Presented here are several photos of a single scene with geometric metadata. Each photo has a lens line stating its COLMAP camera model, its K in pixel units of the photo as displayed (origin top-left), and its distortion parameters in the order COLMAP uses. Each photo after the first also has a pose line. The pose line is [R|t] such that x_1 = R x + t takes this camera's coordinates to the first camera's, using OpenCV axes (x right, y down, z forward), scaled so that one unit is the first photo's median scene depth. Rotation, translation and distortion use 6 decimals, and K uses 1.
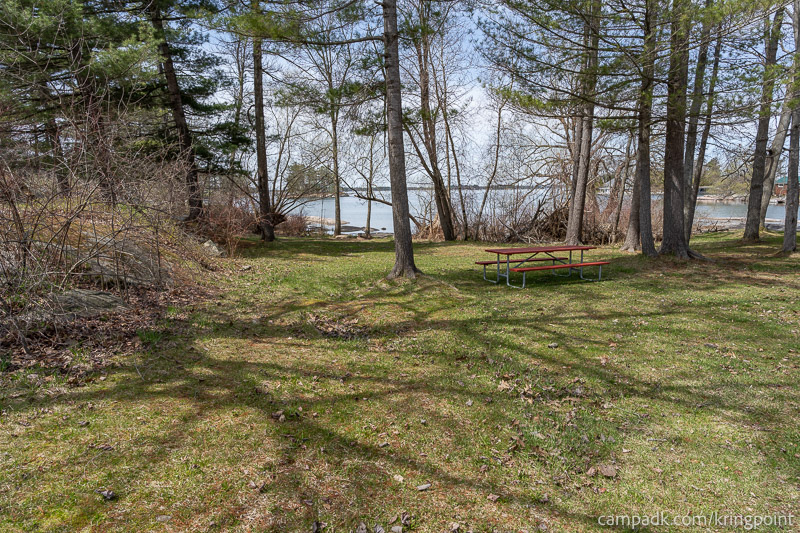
lens RADIAL K [[532.1, 0, 401.7], [0, 532.1, 268.6], [0, 0, 1]] dist [-0.004542, 0.009355]
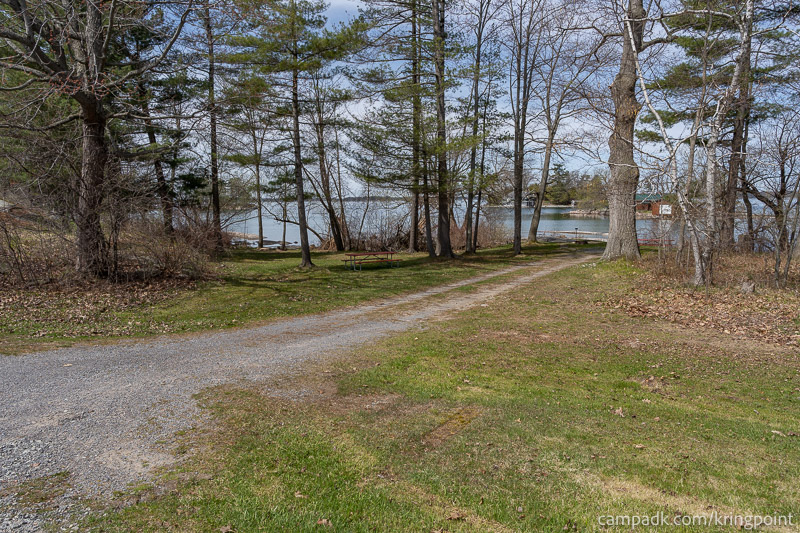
lens RADIAL K [[532.1, 0, 401.5], [0, 532.1, 269.2], [0, 0, 1]] dist [-0.004542, 0.009355]
pose [[0.986651, -0.017368, 0.161921, 0.015609], [0.020353, 0.999652, -0.016791, 0.029661], [-0.161573, 0.019862, 0.986661, -0.531678]]
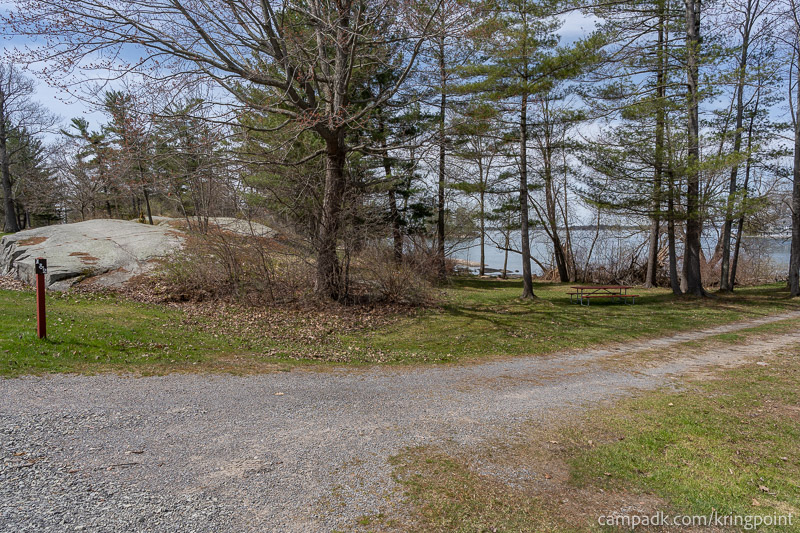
lens RADIAL K [[532.1, 0, 399.9], [0, 532.1, 262.8], [0, 0, 1]] dist [-0.004542, 0.009355]
pose [[0.968912, 0.021270, -0.246491, 0.012989], [-0.041559, 0.996133, -0.077403, 0.025061], [0.243892, 0.085241, 0.966049, -0.492433]]
